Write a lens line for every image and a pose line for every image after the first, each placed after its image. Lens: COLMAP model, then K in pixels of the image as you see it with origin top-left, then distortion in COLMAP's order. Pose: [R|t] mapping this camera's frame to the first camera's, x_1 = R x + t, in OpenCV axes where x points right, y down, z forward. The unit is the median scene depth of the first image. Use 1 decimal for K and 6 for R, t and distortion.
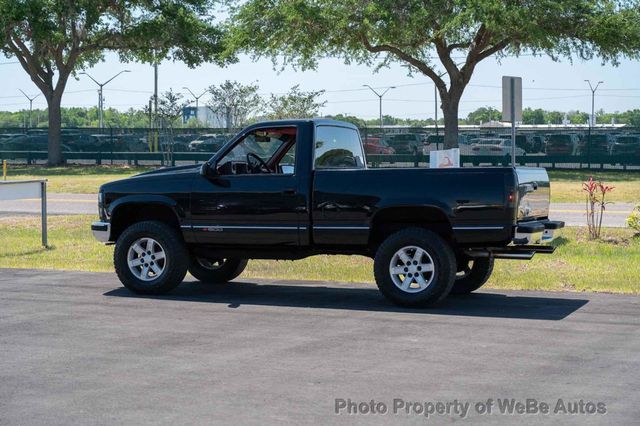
lens RADIAL K [[1316.1, 0, 329.8], [0, 1316.1, 238.3], [0, 0, 1]] dist [0.027727, 0.000000]
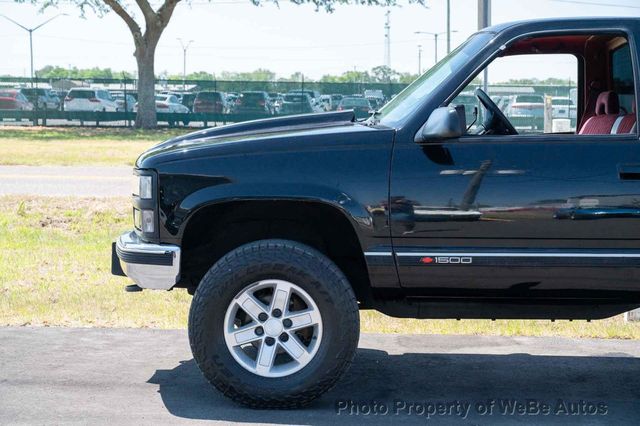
lens RADIAL K [[1315.3, 0, 299.5], [0, 1315.3, 216.9], [0, 0, 1]] dist [-0.041207, 0.000000]
pose [[0.950335, -0.015547, 0.310840, -0.265270], [0.011231, 0.999814, 0.015669, -0.027812], [-0.311026, -0.011400, 0.950333, 0.580190]]
